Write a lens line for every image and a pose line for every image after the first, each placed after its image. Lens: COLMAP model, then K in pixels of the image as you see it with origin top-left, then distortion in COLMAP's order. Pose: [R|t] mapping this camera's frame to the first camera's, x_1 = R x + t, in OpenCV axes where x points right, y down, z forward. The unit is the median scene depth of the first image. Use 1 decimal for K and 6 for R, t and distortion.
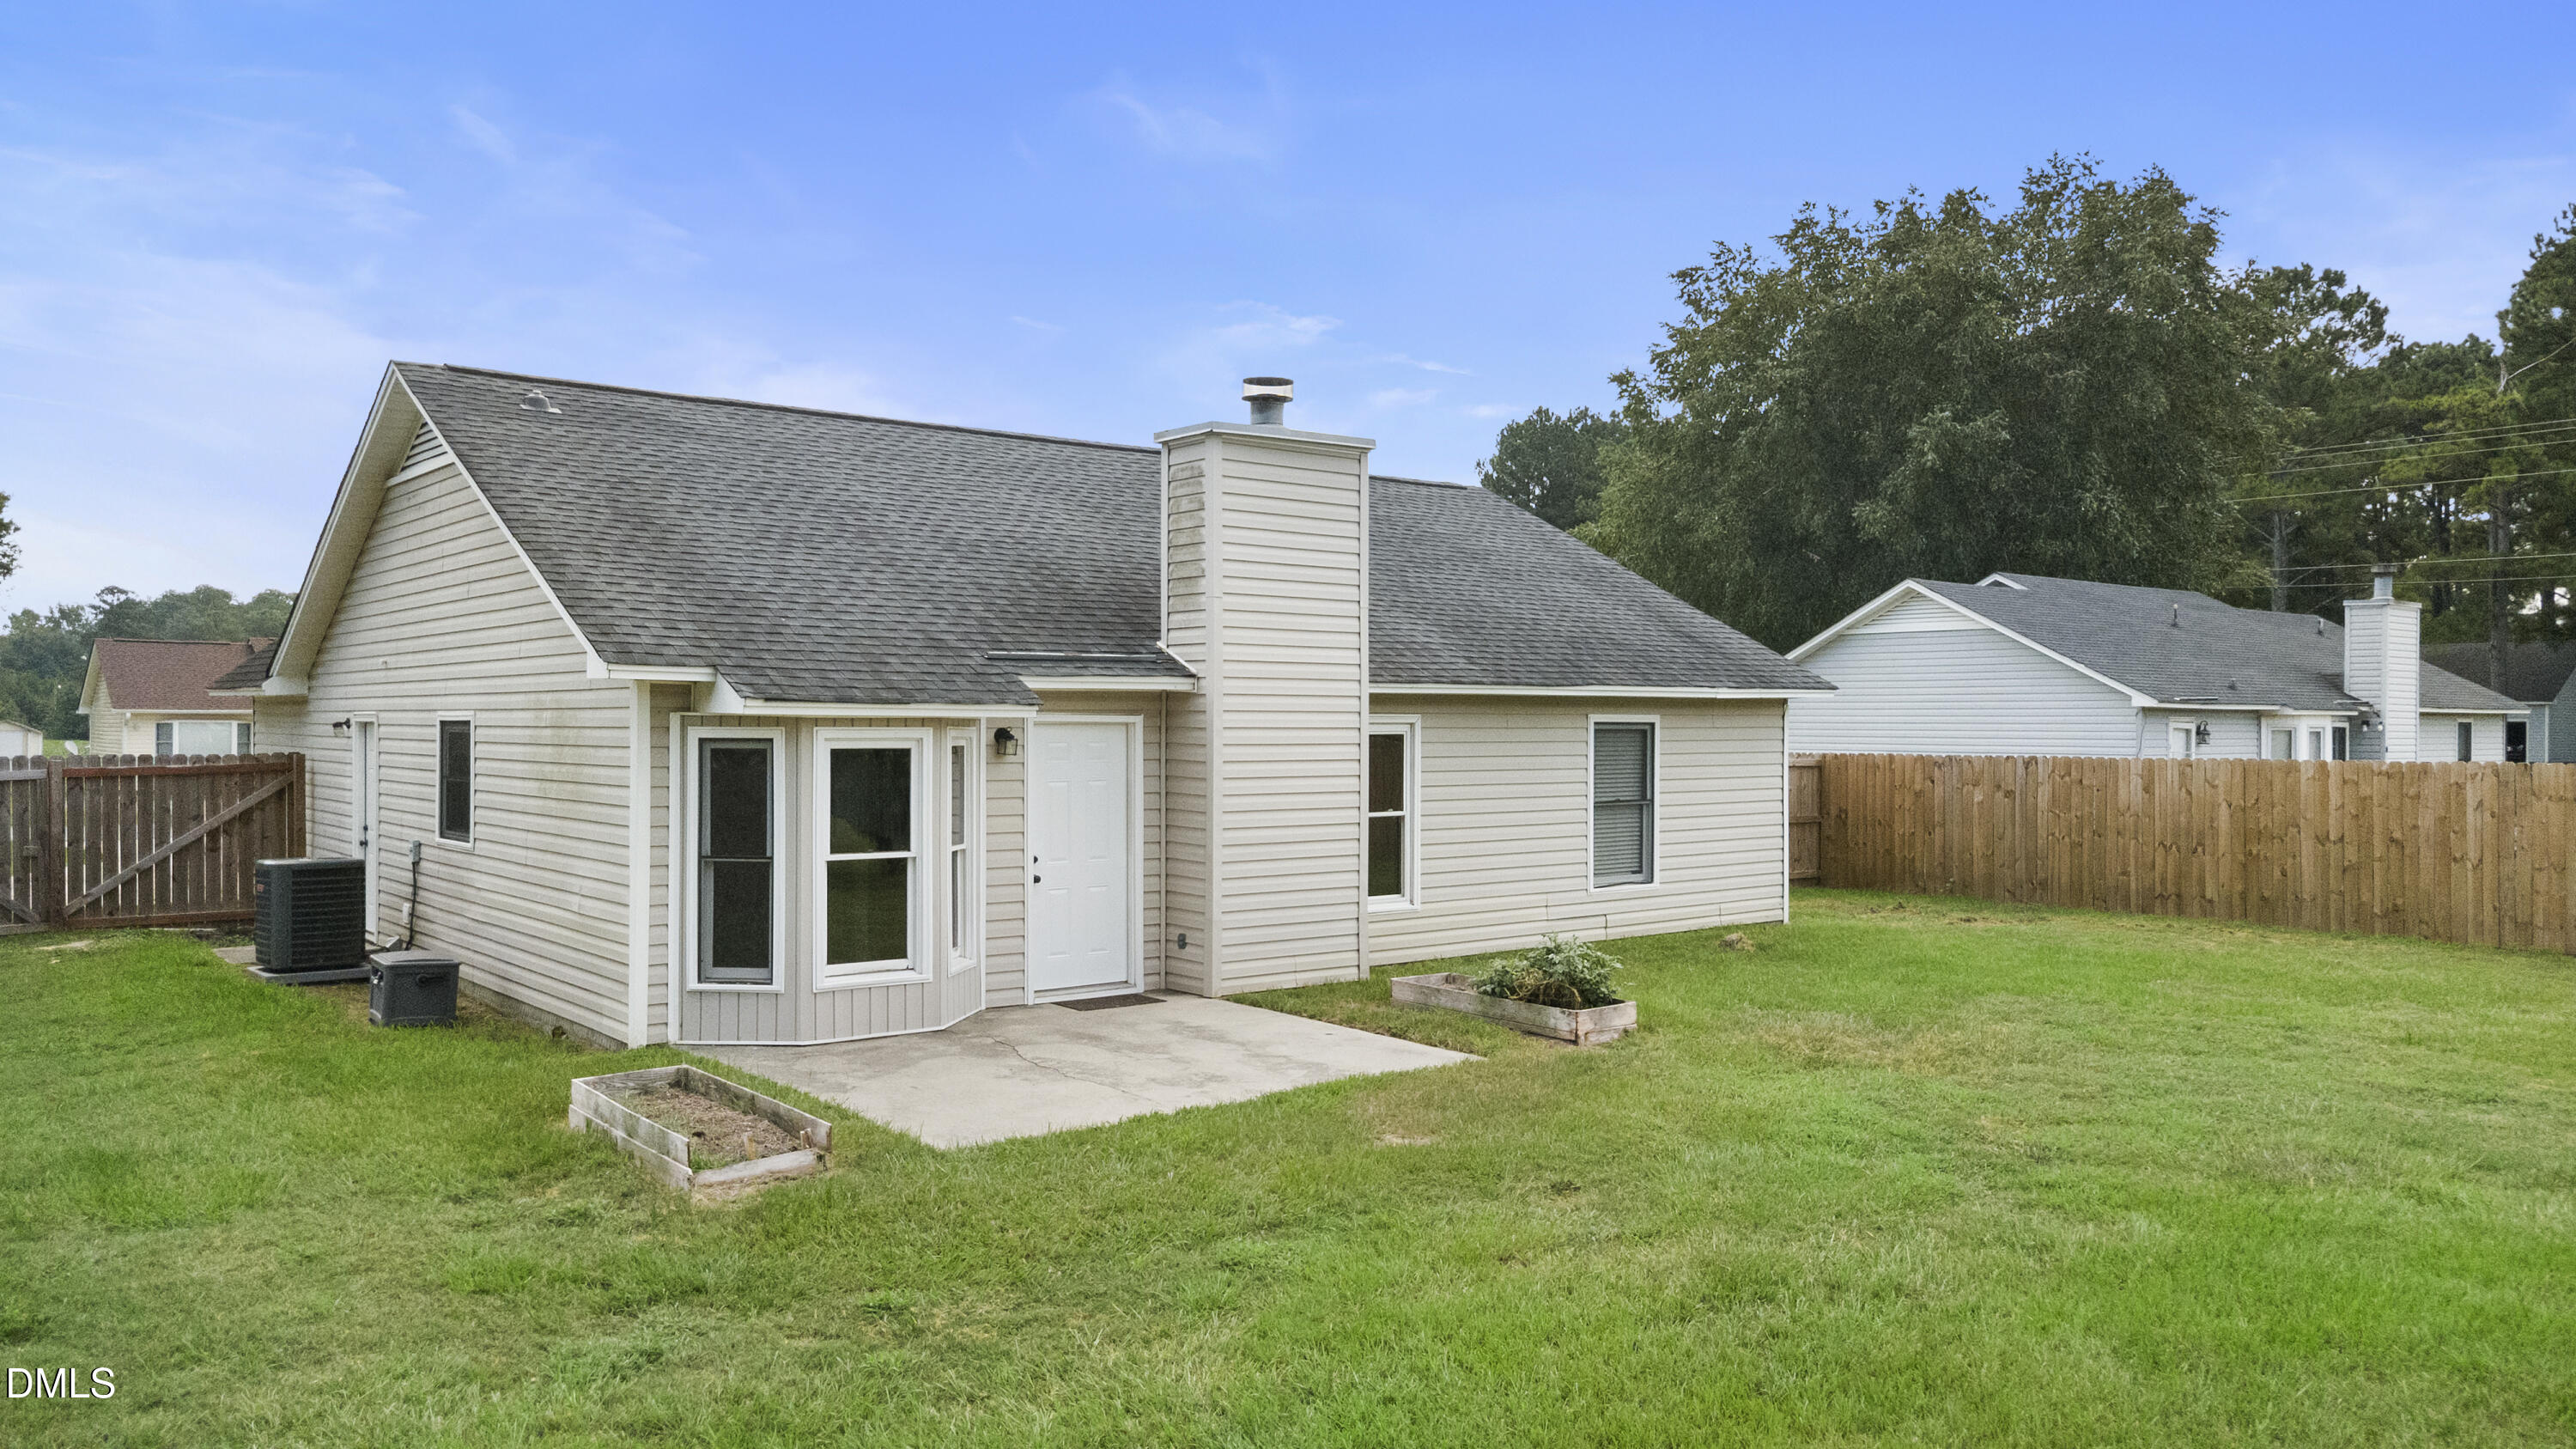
lens RADIAL K [[1815.1, 0, 1286.5], [0, 1815.1, 726.2], [0, 0, 1]] dist [0.018654, -0.013553]
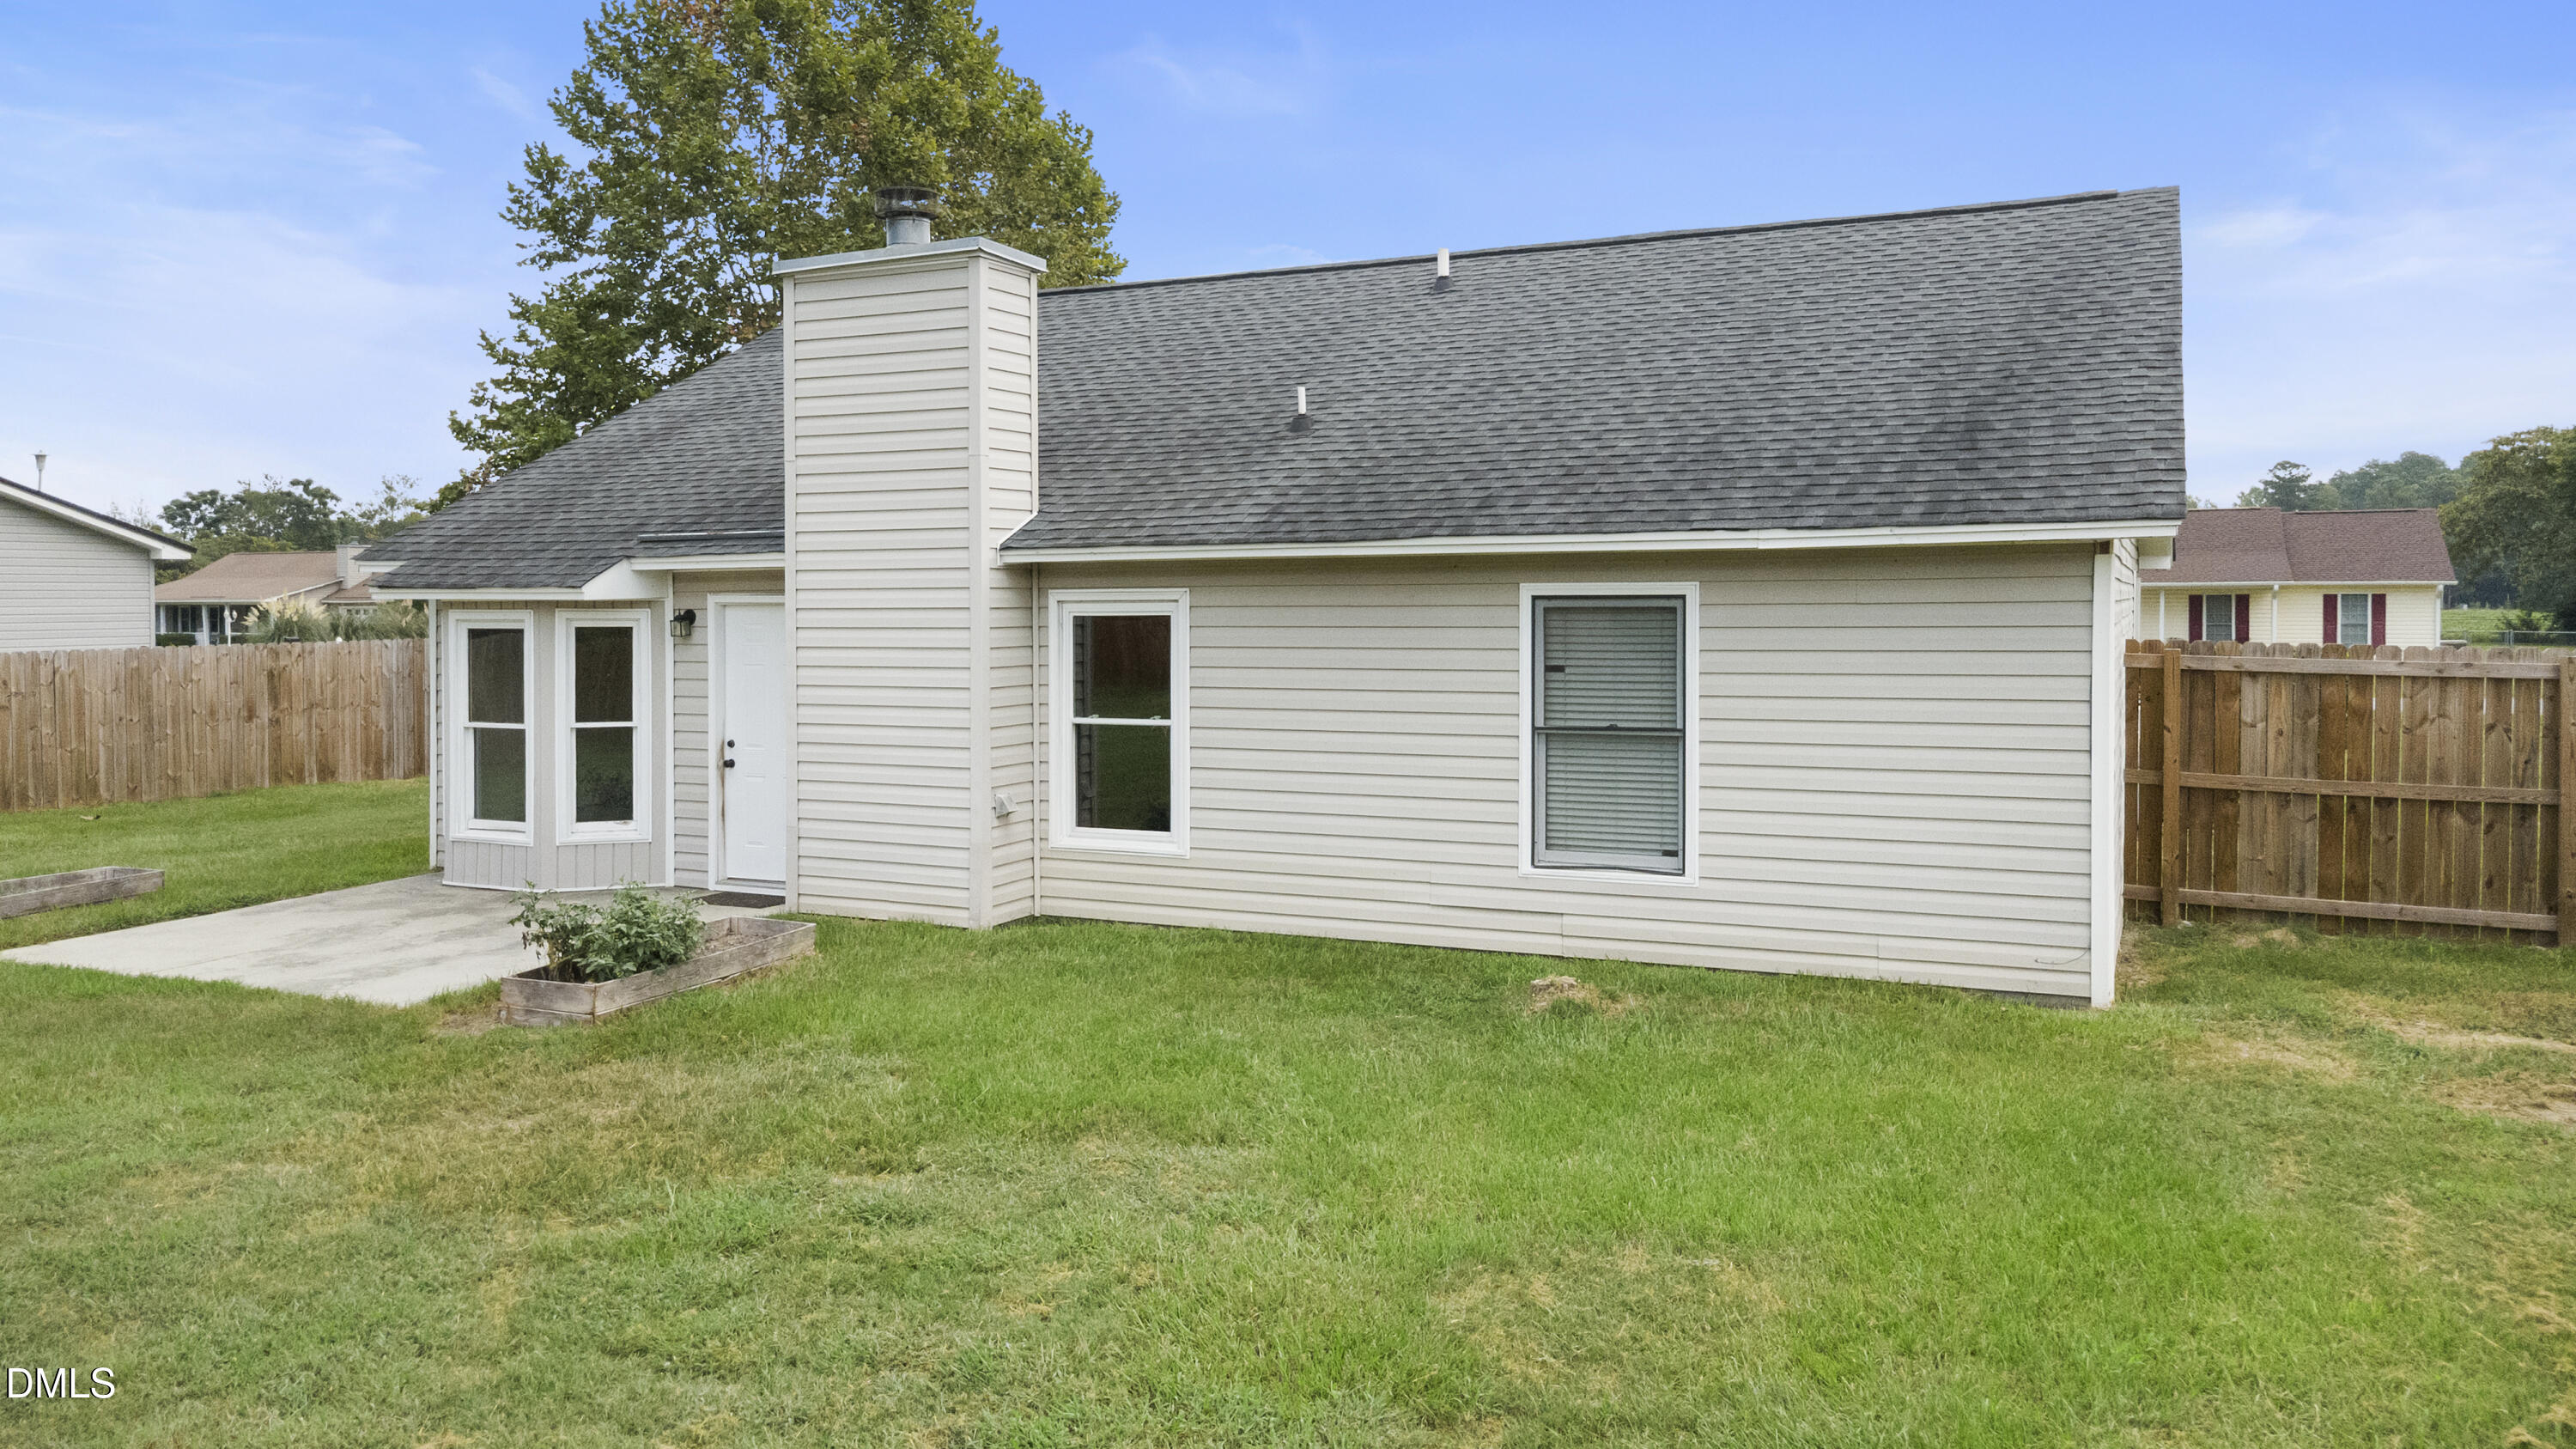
lens RADIAL K [[1815.1, 0, 1286.9], [0, 1815.1, 723.5], [0, 0, 1]] dist [0.018654, -0.013553]
pose [[0.427037, 0.056834, -0.902446, 0.735681], [0.006014, 0.997822, 0.065687, -0.000013], [0.904214, -0.033478, 0.425765, 0.711383]]
